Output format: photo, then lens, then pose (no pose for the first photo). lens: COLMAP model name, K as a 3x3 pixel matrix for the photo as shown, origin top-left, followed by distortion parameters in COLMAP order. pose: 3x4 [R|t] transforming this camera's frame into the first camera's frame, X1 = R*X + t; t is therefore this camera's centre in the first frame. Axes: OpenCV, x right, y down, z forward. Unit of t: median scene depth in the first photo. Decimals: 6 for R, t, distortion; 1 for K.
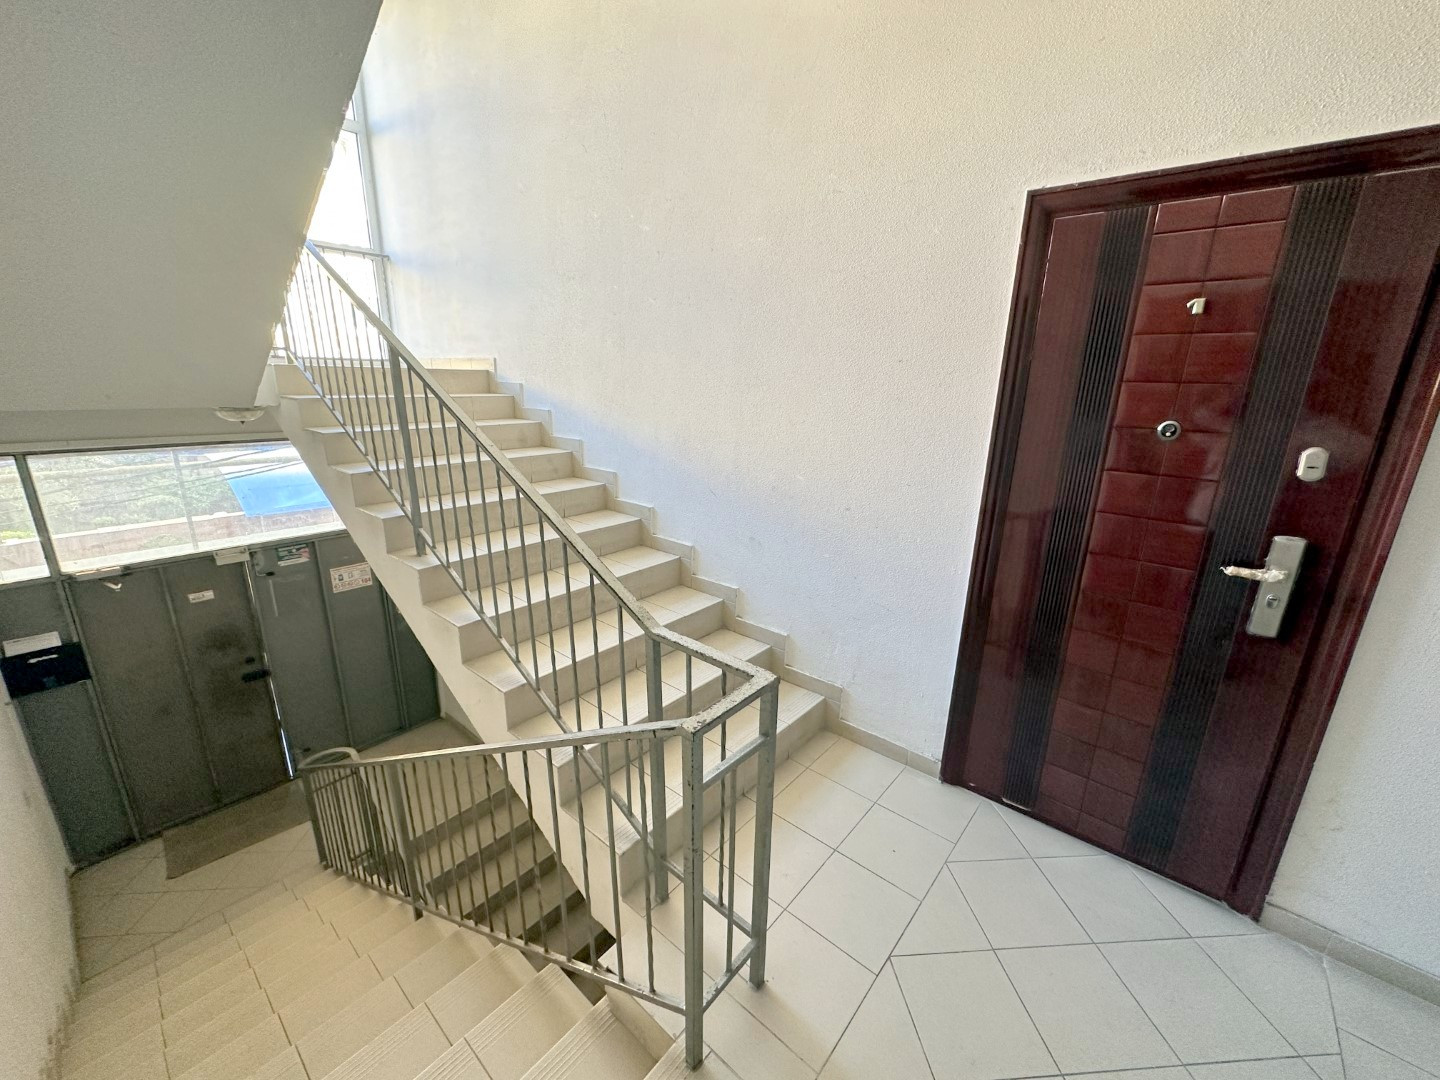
lens RADIAL K [[570.4, 0, 726.0], [0, 570.4, 542.8], [0, 0, 1]] dist [-0.009913, -0.000042]
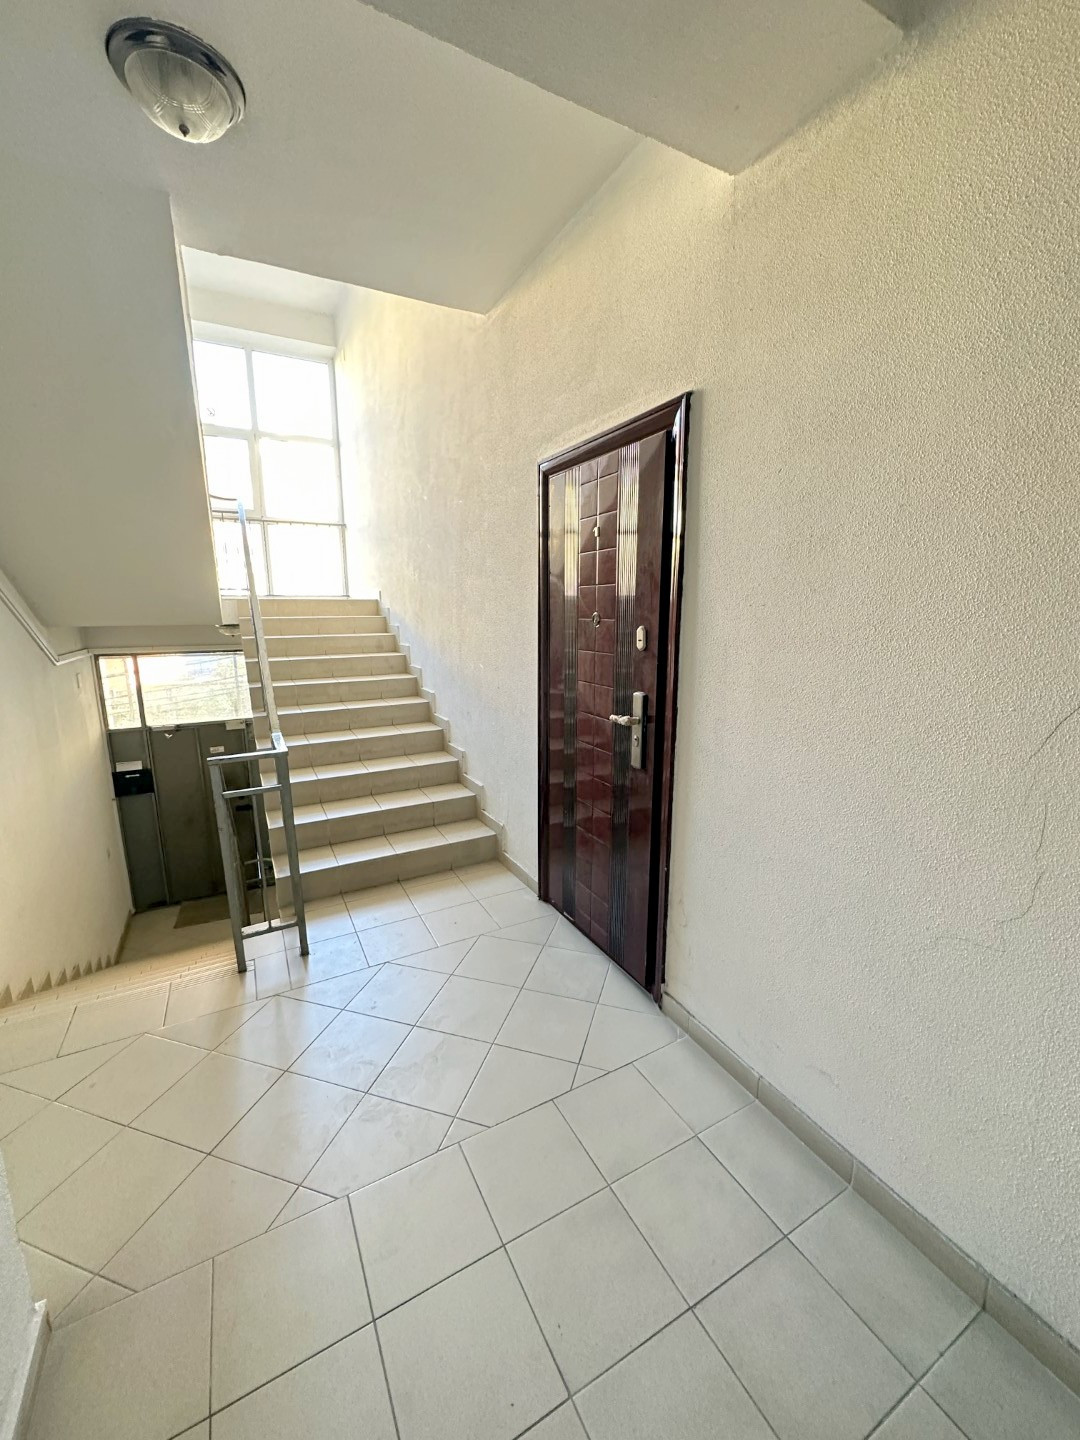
lens RADIAL K [[570.4, 0, 533.3], [0, 570.4, 721.0], [0, 0, 1]] dist [-0.009913, -0.000042]
pose [[0.927277, 0.045135, -0.371646, 0.506490], [-0.077096, 0.994450, -0.071587, 0.070571], [0.366352, 0.095034, 0.925610, -0.143827]]
